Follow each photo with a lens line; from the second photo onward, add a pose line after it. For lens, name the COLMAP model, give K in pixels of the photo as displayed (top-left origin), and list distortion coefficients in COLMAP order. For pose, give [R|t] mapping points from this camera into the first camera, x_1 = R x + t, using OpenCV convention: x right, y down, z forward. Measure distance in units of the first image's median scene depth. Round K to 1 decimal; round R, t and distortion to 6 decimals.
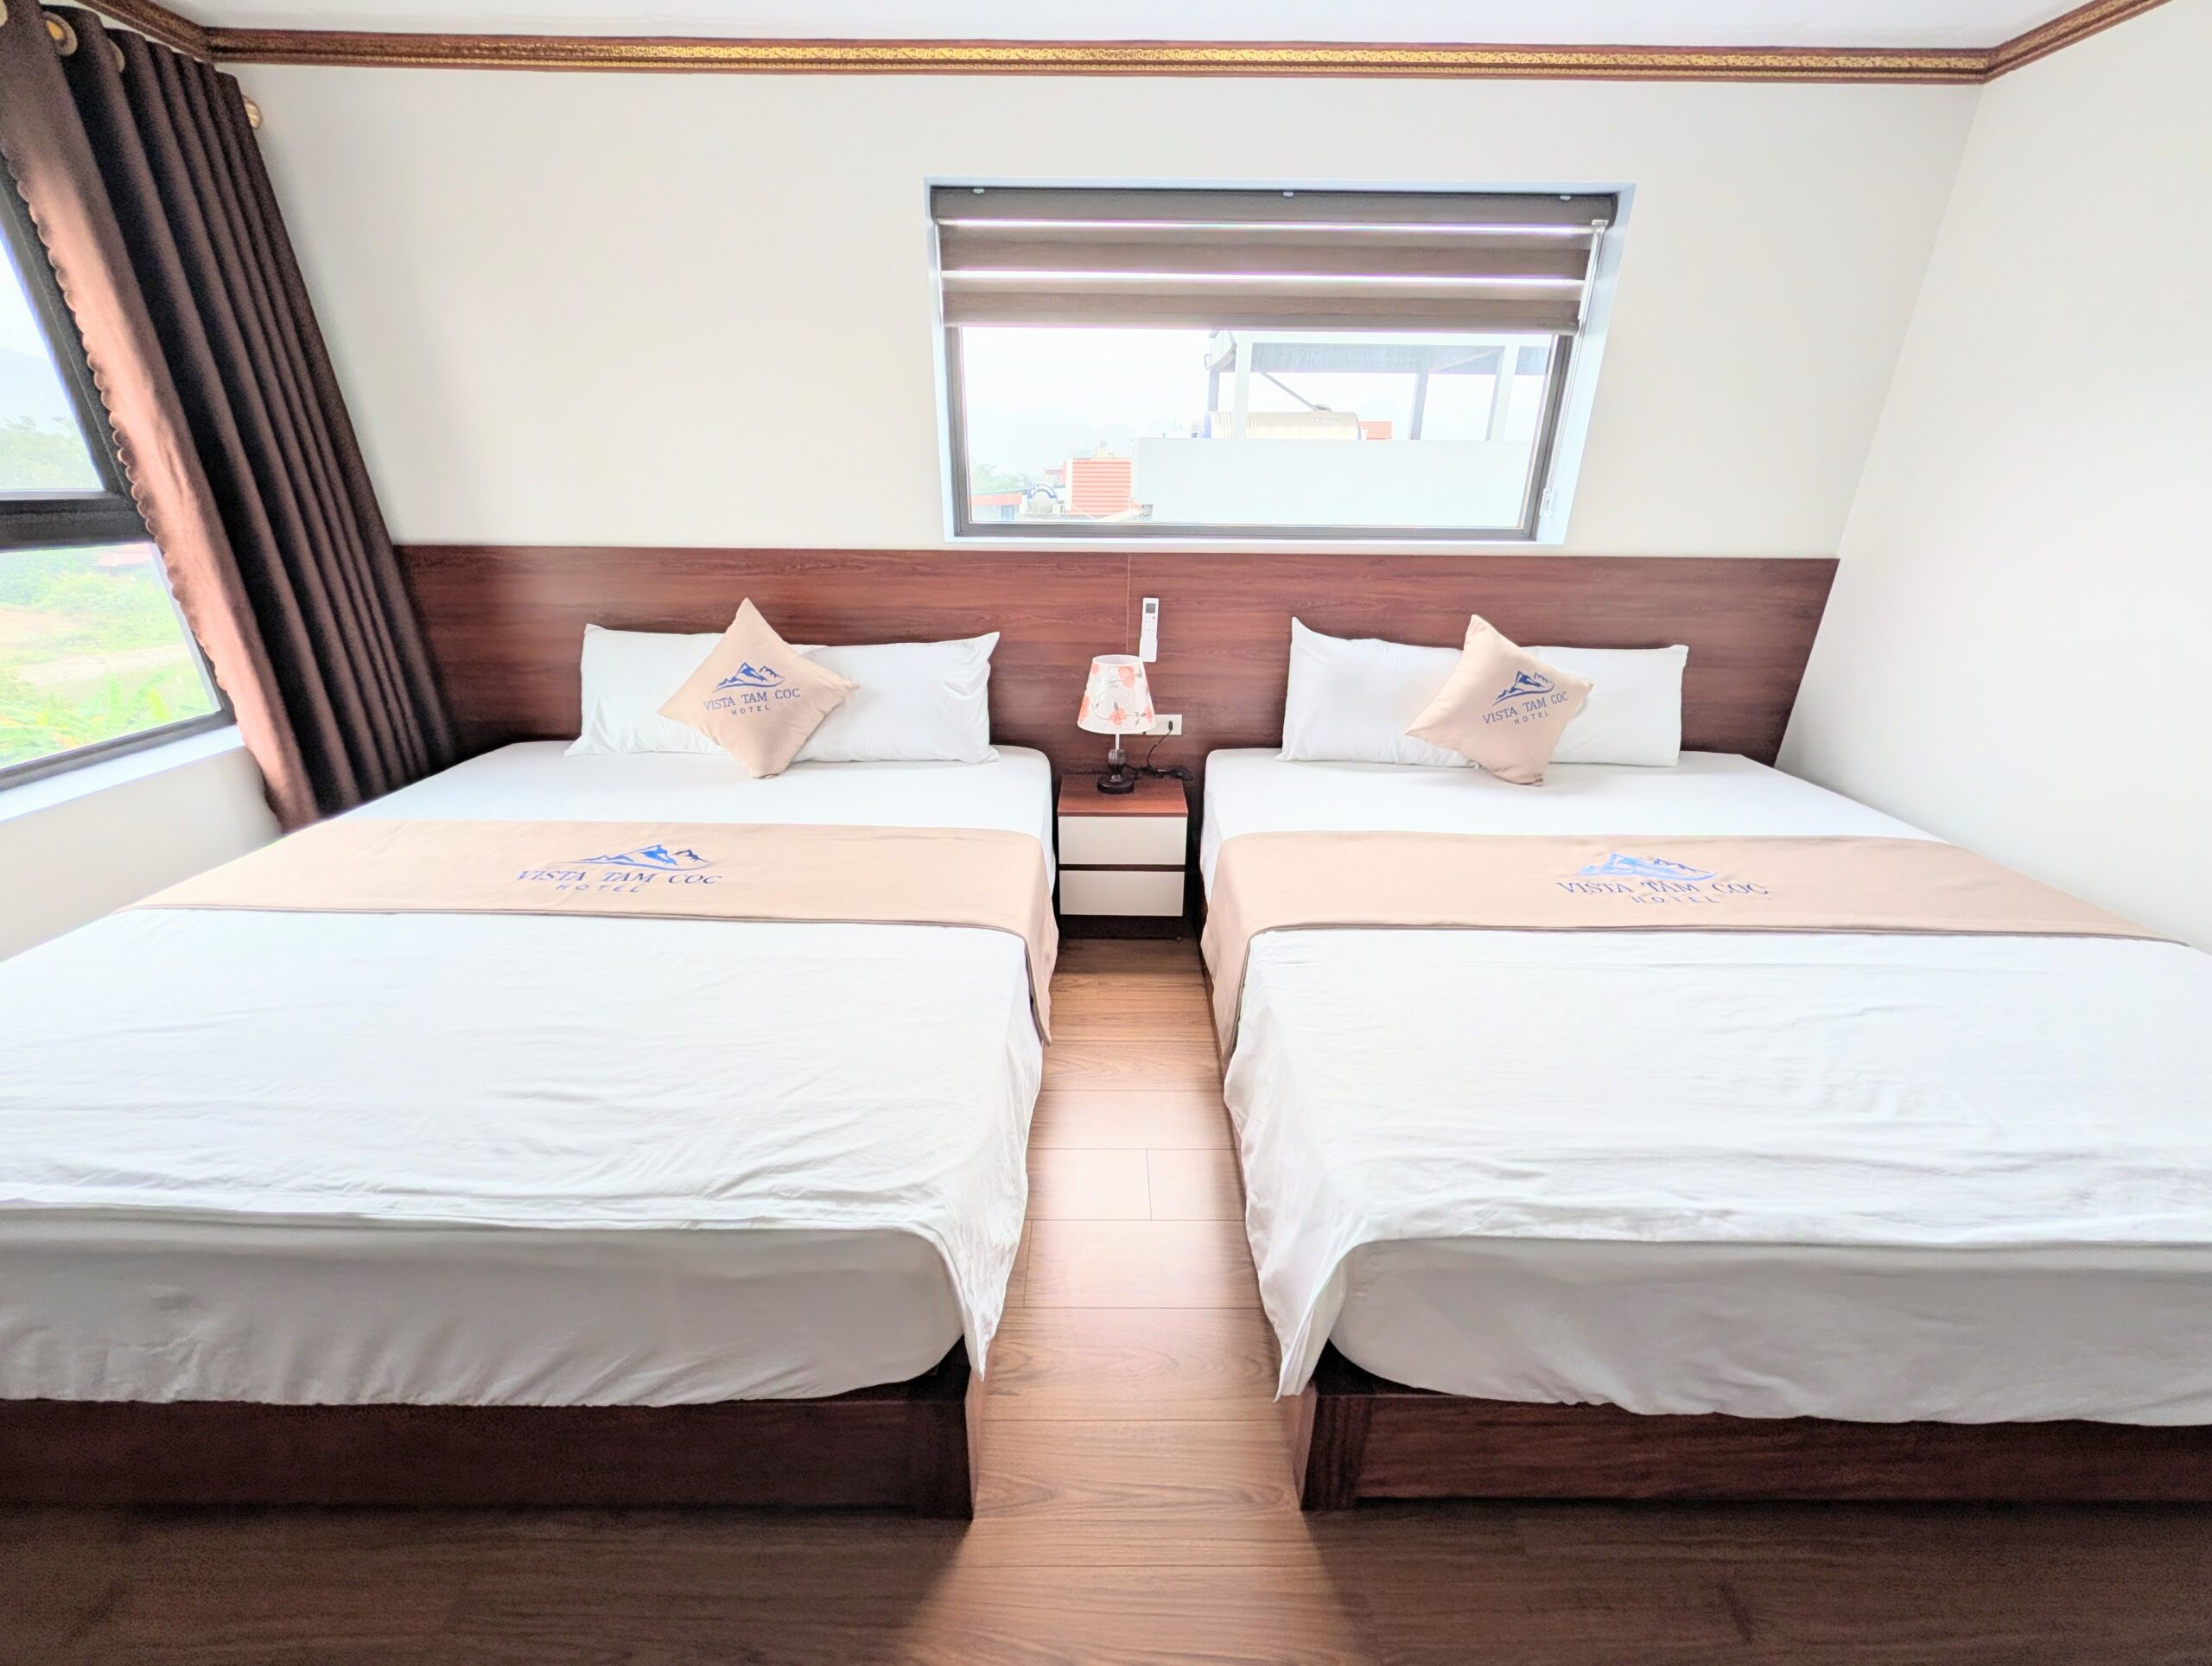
lens RADIAL K [[853.9, 0, 1107.6], [0, 853.9, 825.7], [0, 0, 1]] dist [0.001174, 0.000138]
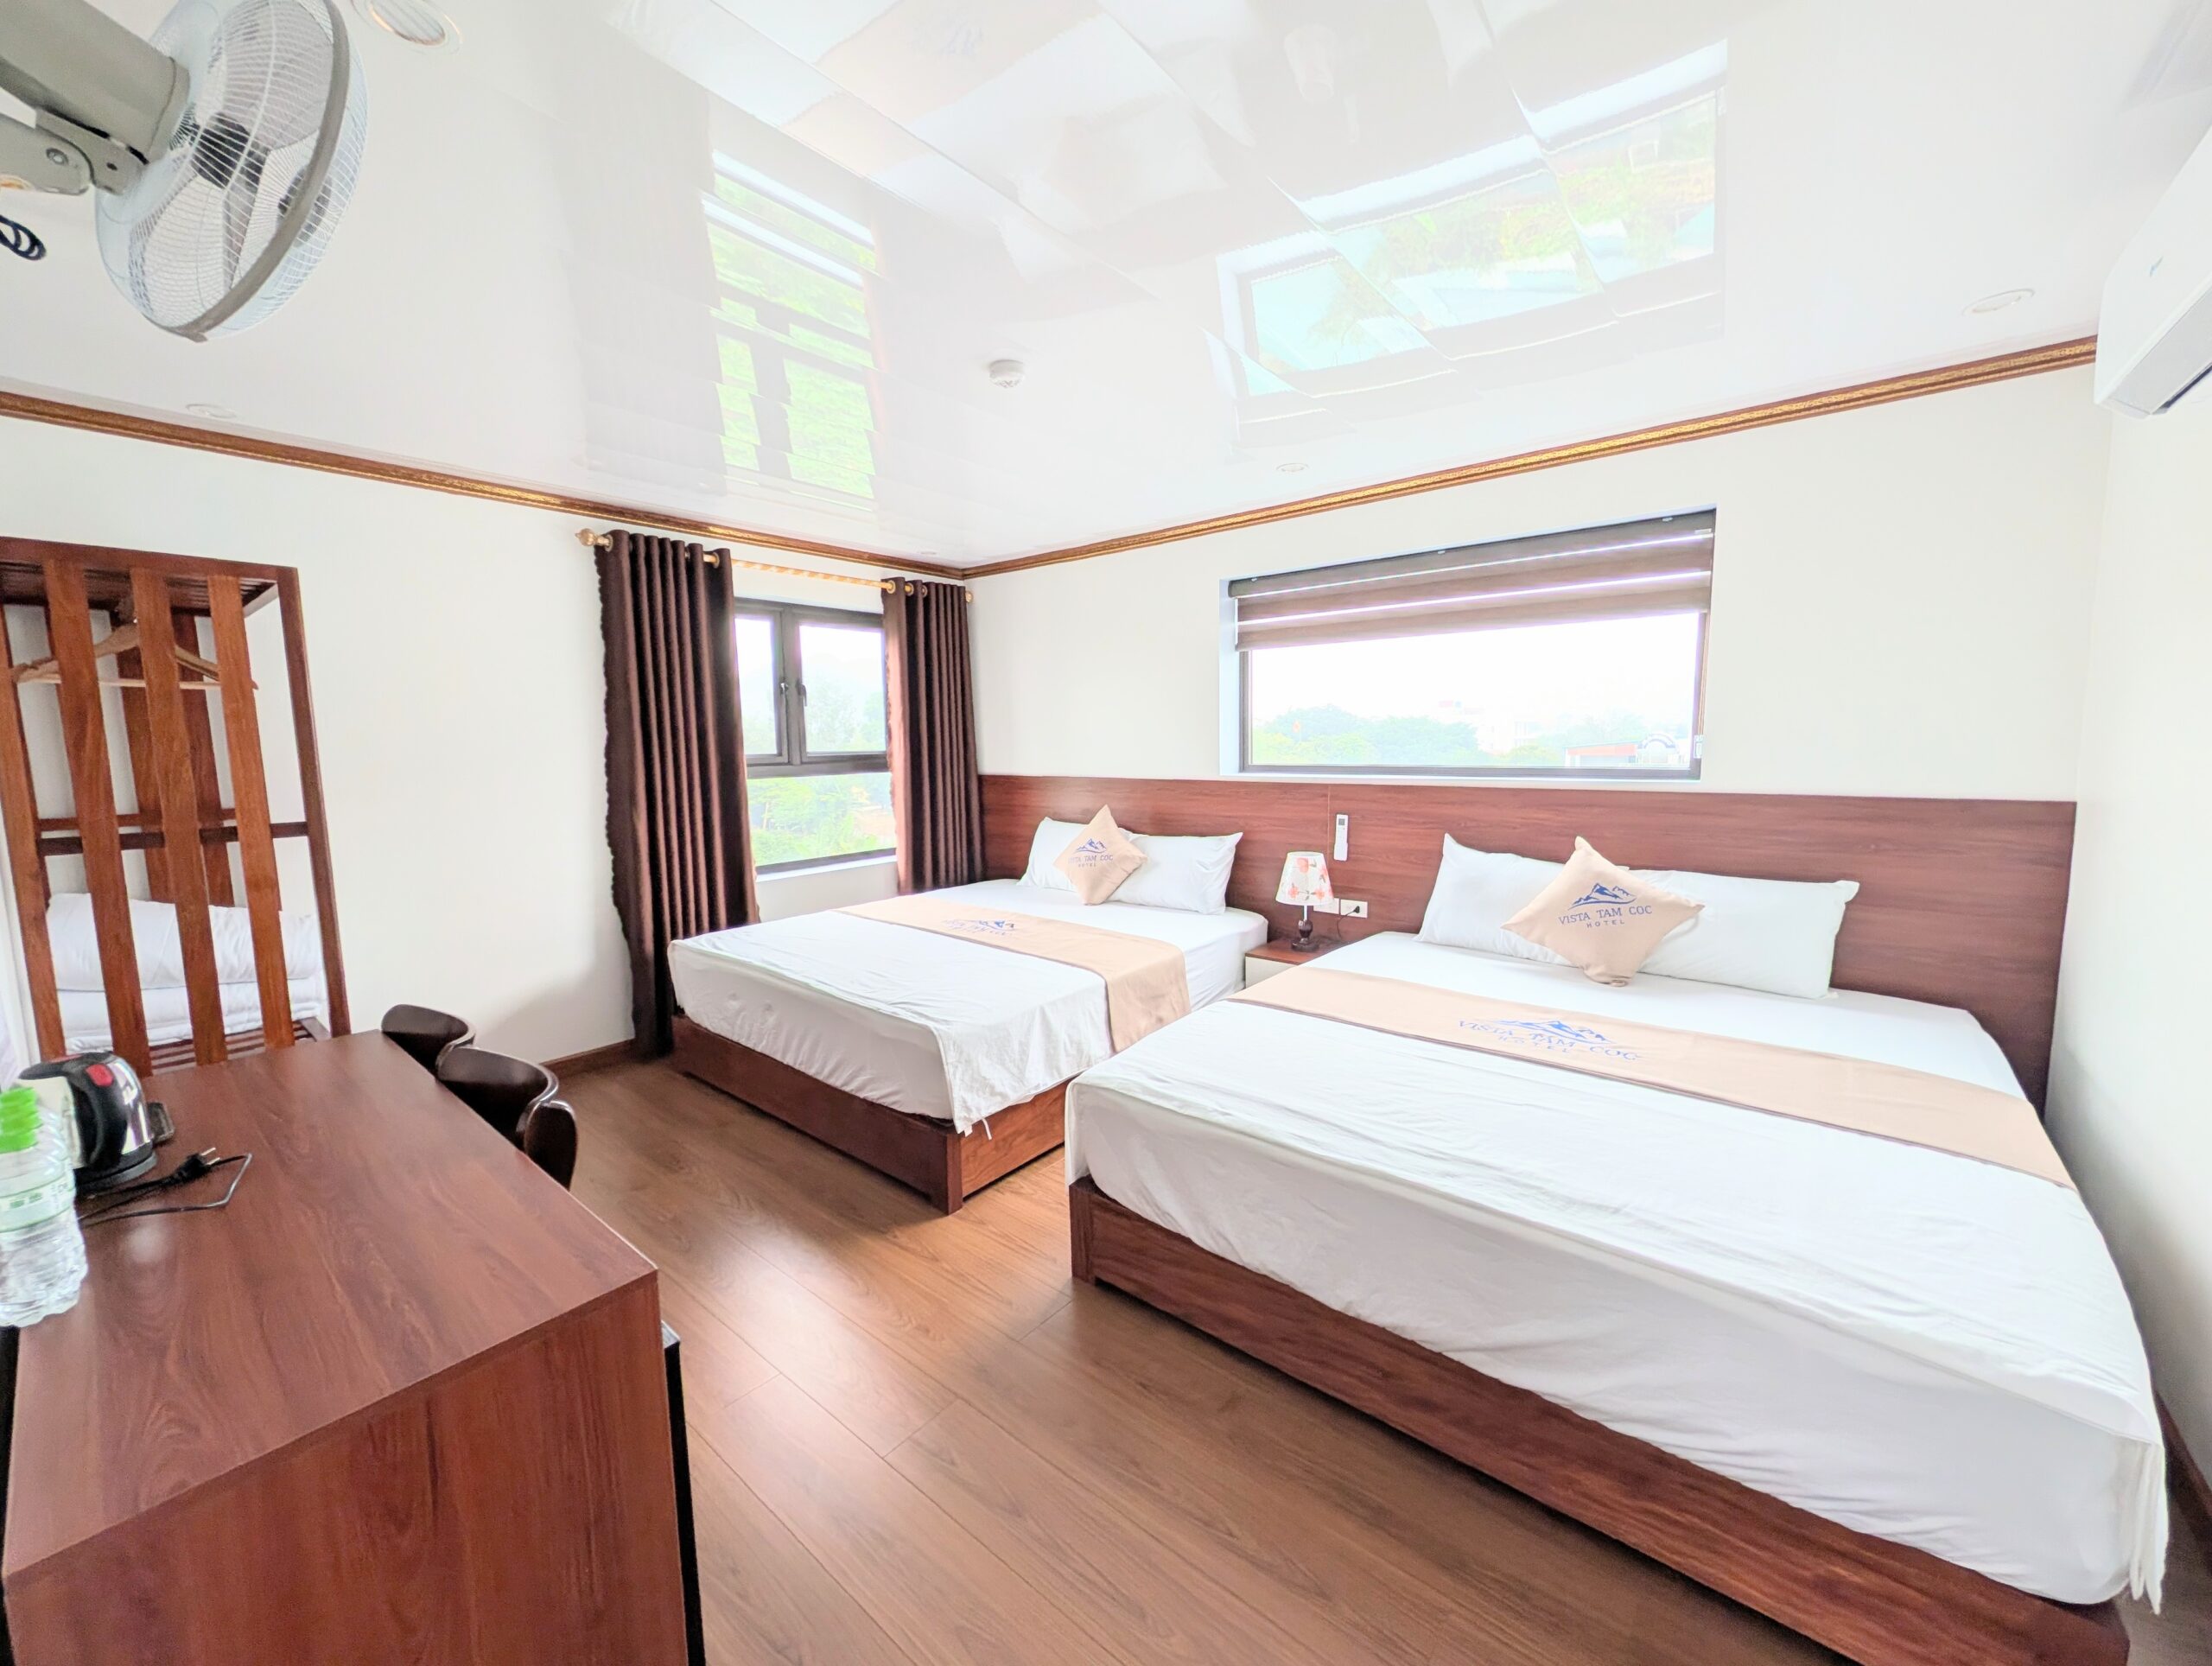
lens RADIAL K [[853.9, 0, 1107.6], [0, 853.9, 825.7], [0, 0, 1]] dist [0.001174, 0.000138]
pose [[0.769622, 0.044790, -0.636926, 0.673153], [-0.219003, 0.955541, -0.197433, 0.114628], [0.599766, 0.291438, 0.745215, -0.276589]]
